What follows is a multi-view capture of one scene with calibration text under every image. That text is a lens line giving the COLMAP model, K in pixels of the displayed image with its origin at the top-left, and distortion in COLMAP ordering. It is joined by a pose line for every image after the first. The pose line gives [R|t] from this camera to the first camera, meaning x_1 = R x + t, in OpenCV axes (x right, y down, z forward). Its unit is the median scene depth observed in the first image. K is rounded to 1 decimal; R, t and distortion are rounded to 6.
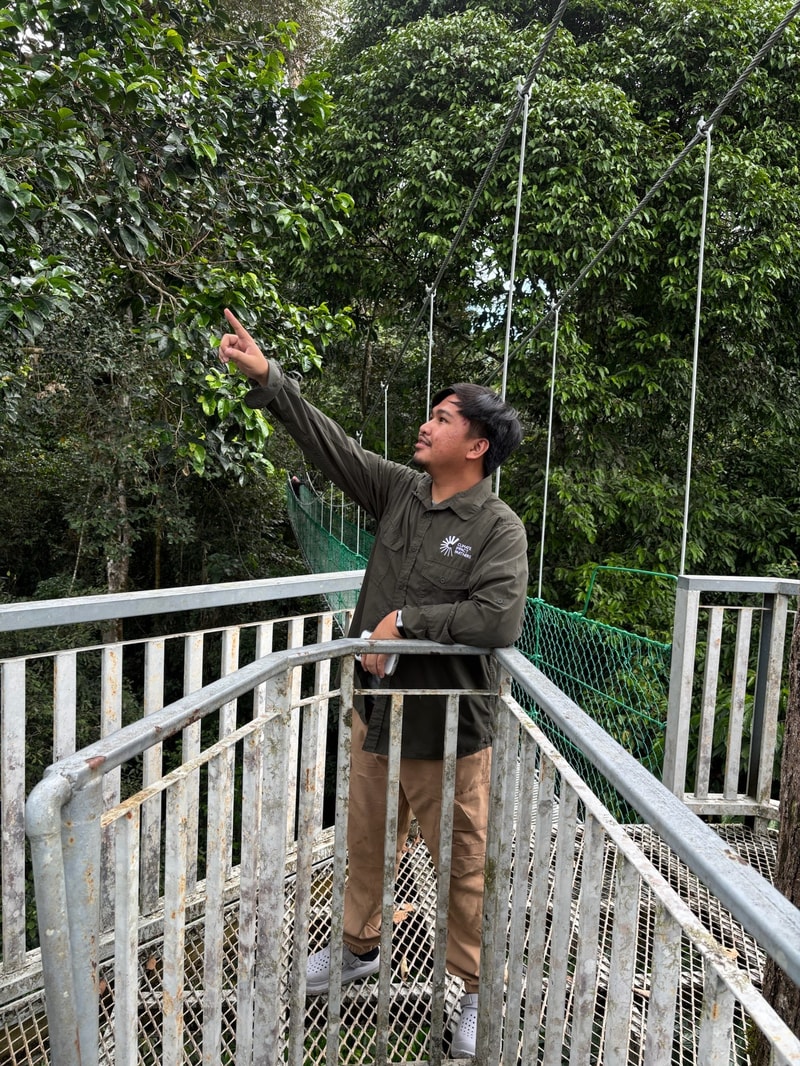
lens RADIAL K [[750.7, 0, 400.0], [0, 750.7, 533.0], [0, 0, 1]] dist [0.007180, -0.000193]
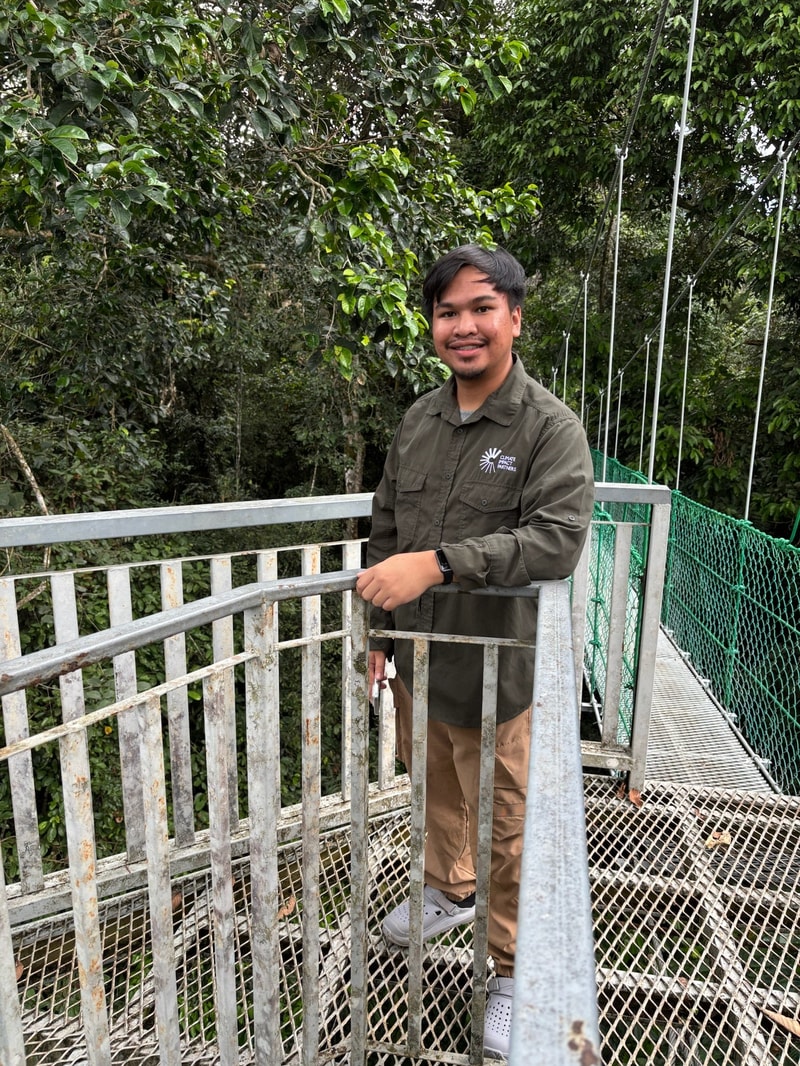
lens RADIAL K [[765.6, 0, 400.0], [0, 765.6, 533.0], [0, 0, 1]] dist [0.022768, -0.025182]
pose [[0.958776, 0.031824, -0.282375, 0.073908], [0.000883, 0.993371, 0.114953, 0.002205], [0.284162, -0.110464, 0.952392, 0.079131]]
